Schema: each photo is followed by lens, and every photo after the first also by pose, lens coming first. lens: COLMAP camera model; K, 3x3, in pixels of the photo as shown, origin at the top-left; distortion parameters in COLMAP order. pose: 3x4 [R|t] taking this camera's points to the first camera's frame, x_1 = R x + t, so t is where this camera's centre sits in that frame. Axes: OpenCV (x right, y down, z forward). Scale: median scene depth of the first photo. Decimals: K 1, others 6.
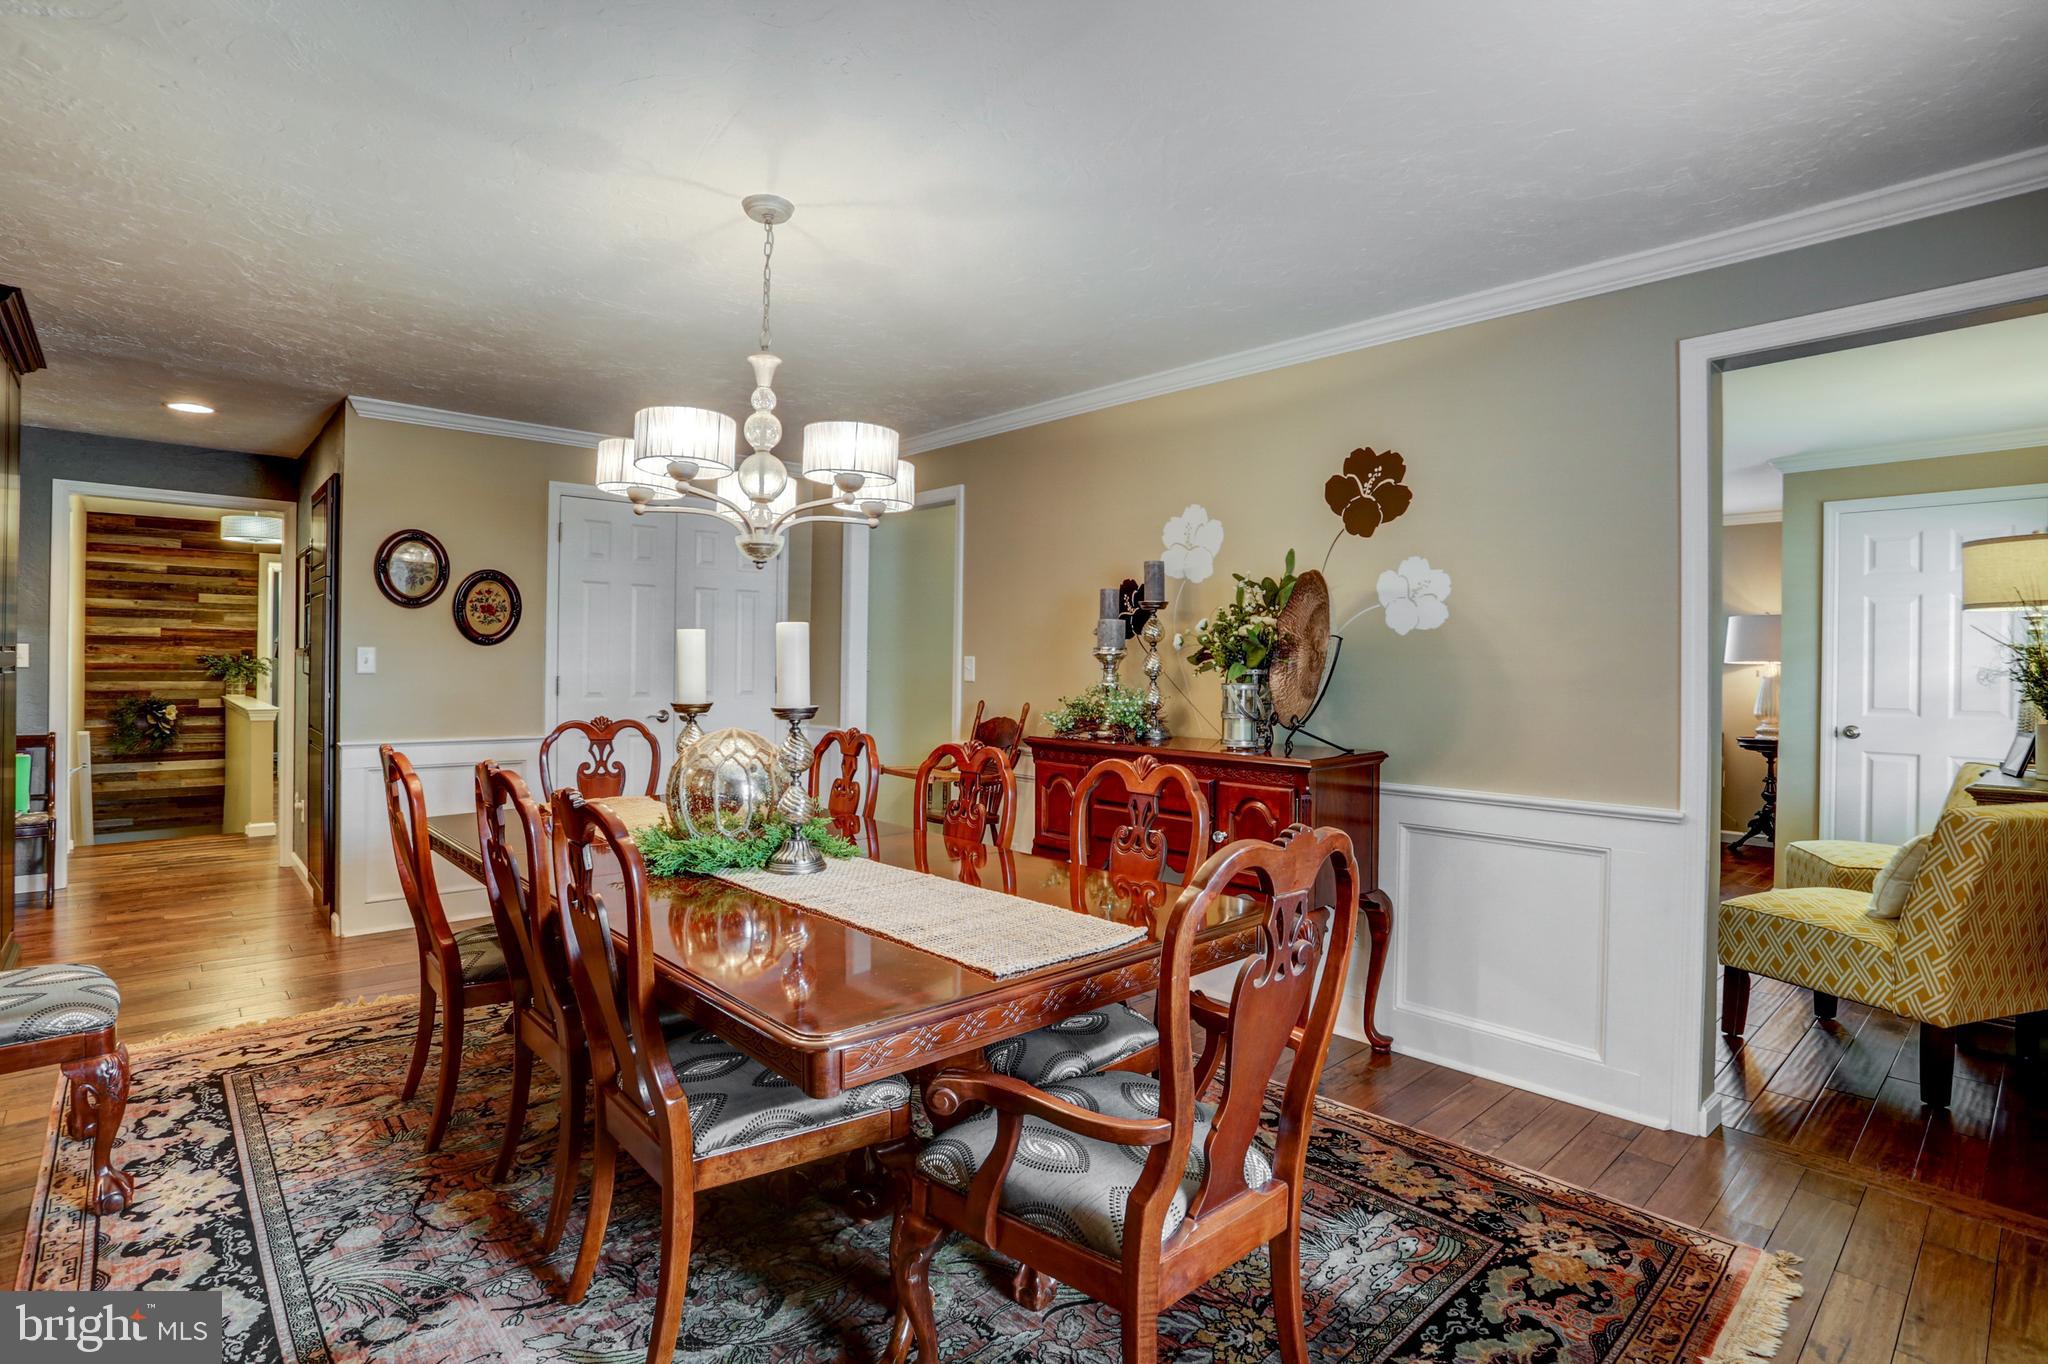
lens RADIAL K [[996.5, 0, 1027.4], [0, 996.5, 672.0], [0, 0, 1]] dist [-0.040937, 0.014098]
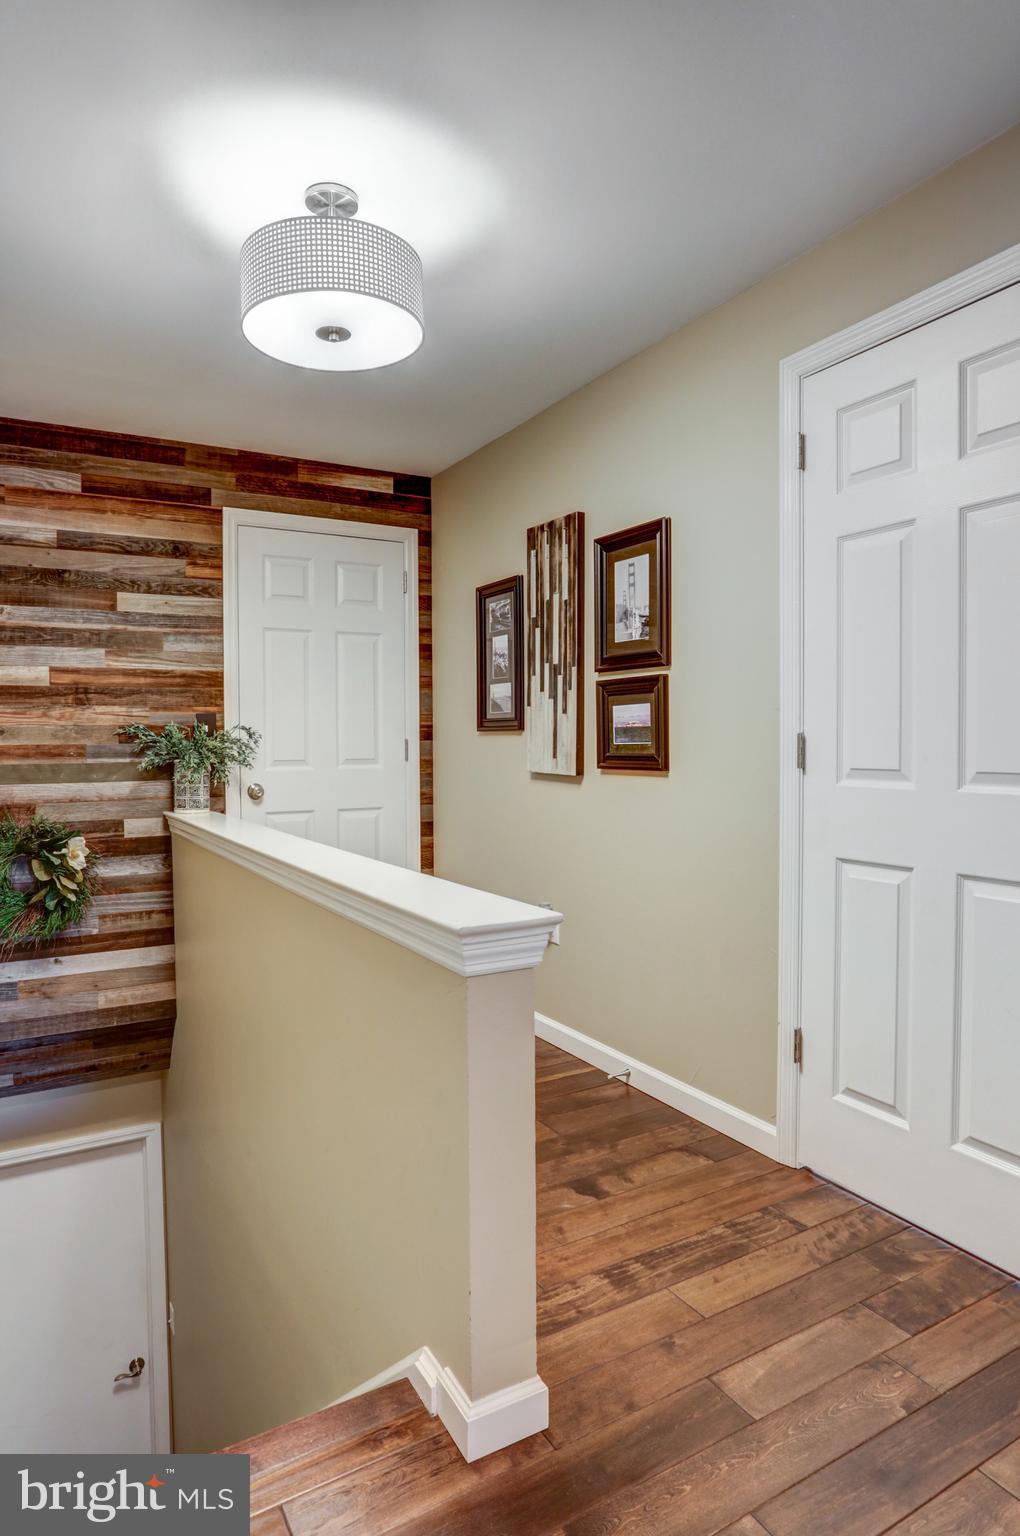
lens RADIAL K [[882.6, 0, 494.2], [0, 882.6, 777.8], [0, 0, 1]] dist [-0.029897, 0.005353]
pose [[0.977219, -0.003258, -0.212208, -0.589905], [0.013075, 0.998907, 0.044874, -0.008870], [0.211830, -0.046626, 0.976194, 0.630100]]
